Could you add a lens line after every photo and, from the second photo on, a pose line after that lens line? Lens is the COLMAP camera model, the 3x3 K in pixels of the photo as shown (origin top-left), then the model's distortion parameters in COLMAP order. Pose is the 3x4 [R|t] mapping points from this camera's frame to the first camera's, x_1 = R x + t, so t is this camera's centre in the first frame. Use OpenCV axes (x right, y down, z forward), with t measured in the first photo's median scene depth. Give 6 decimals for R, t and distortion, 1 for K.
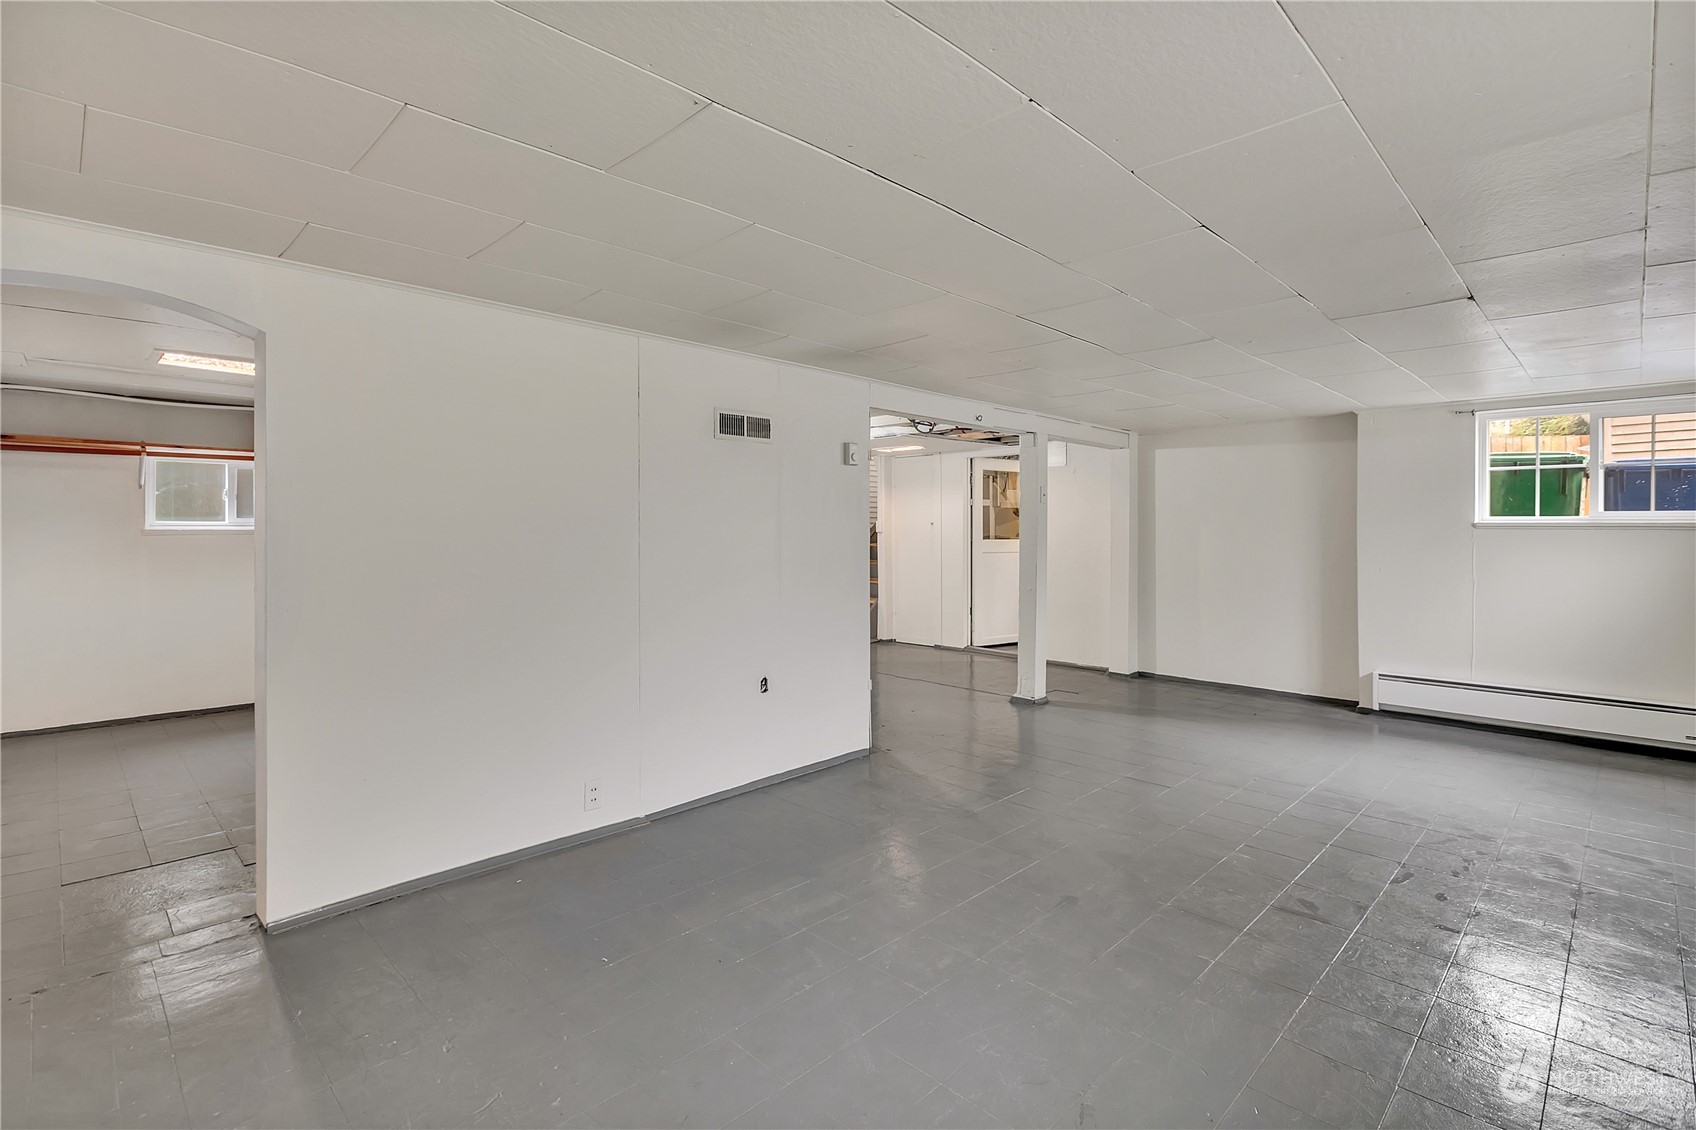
lens RADIAL K [[795.7, 0, 844.4], [0, 795.7, 549.2], [0, 0, 1]] dist [0.003809, -0.000127]
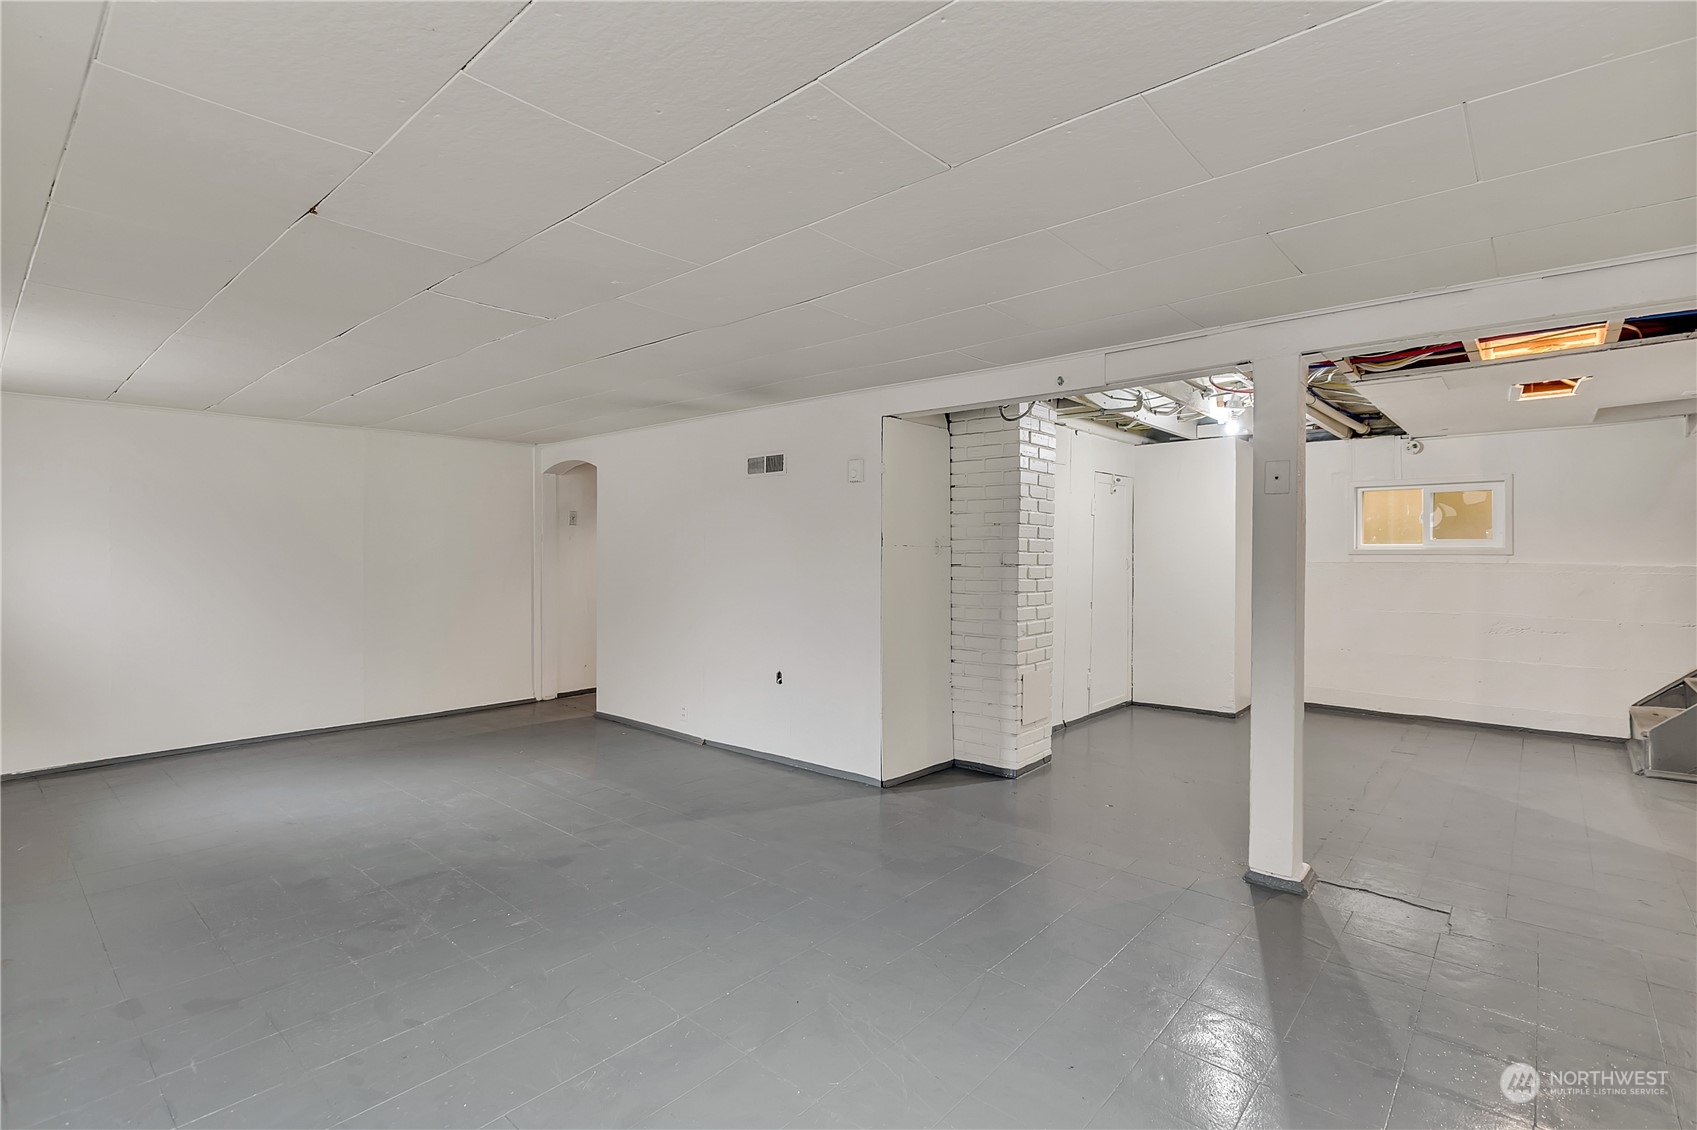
lens RADIAL K [[796.2, 0, 849.0], [0, 796.2, 559.0], [0, 0, 1]] dist [0.003809, -0.000127]
pose [[0.058532, 0.008719, -0.998247, 1.121546], [-0.022480, 0.999720, 0.007413, -0.018611], [0.998032, 0.022007, 0.058712, 1.053006]]
